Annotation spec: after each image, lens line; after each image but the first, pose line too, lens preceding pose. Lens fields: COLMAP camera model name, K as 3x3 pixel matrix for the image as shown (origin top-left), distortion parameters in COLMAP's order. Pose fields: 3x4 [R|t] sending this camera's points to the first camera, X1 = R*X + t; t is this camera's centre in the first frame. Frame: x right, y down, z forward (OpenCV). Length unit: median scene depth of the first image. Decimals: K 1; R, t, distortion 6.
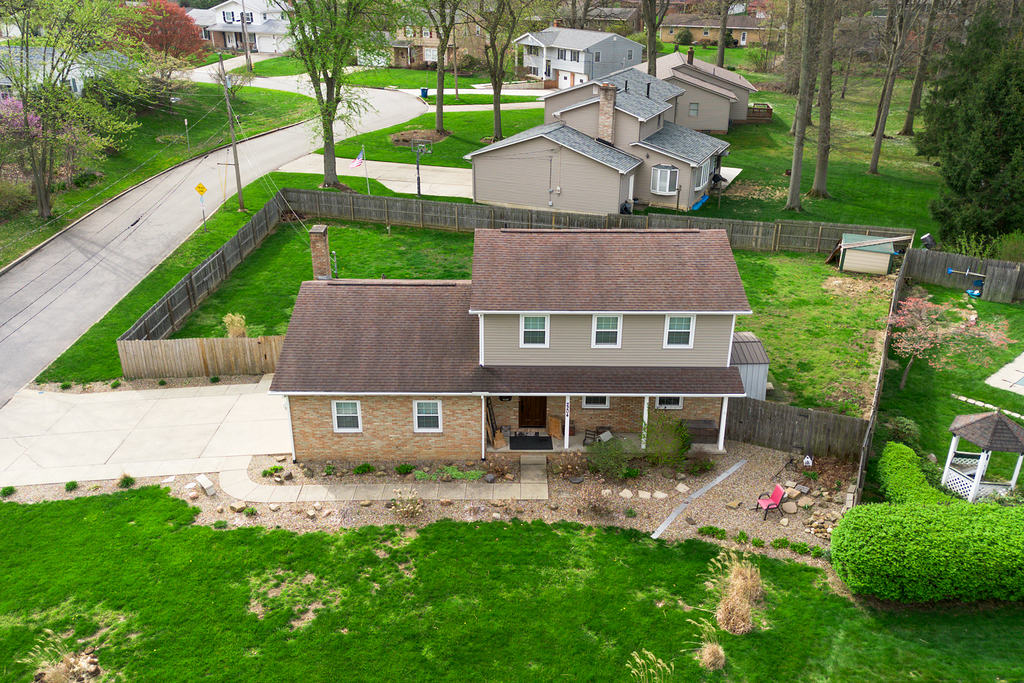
lens RADIAL K [[830.0, 0, 521.2], [0, 830.0, 315.4], [0, 0, 1]] dist [0.031000, -0.015096]
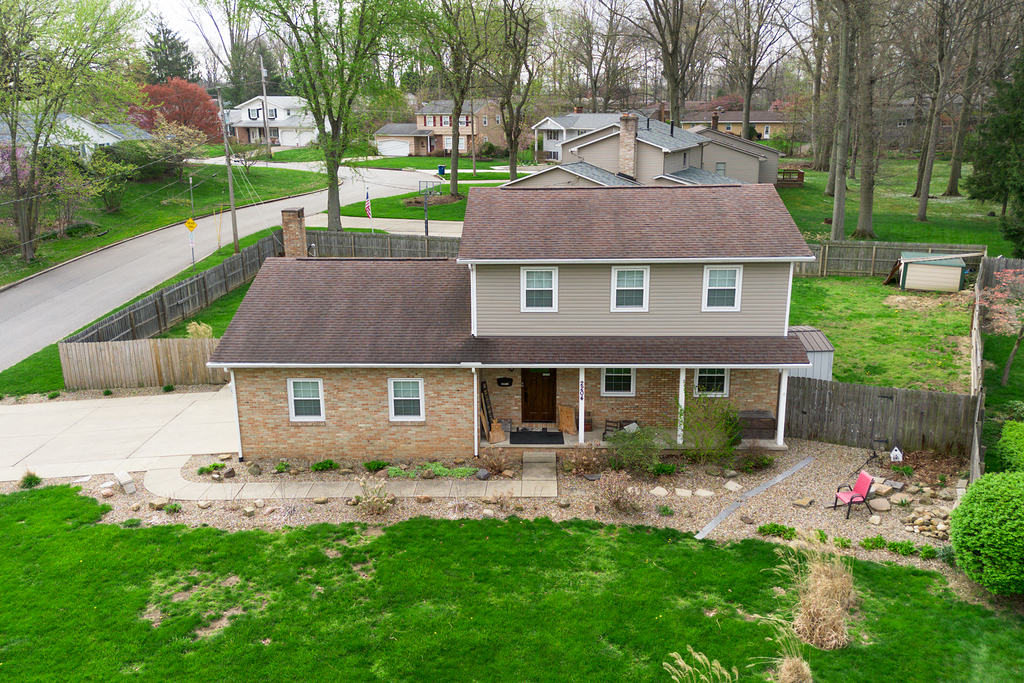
lens RADIAL K [[830.0, 0, 510.8], [0, 830.0, 333.6], [0, 0, 1]] dist [0.031000, -0.015096]
pose [[0.999046, -0.006532, -0.043177, 0.022640], [0.001260, 0.992648, -0.121029, 0.155998], [0.043650, 0.120860, 0.991709, 0.206928]]
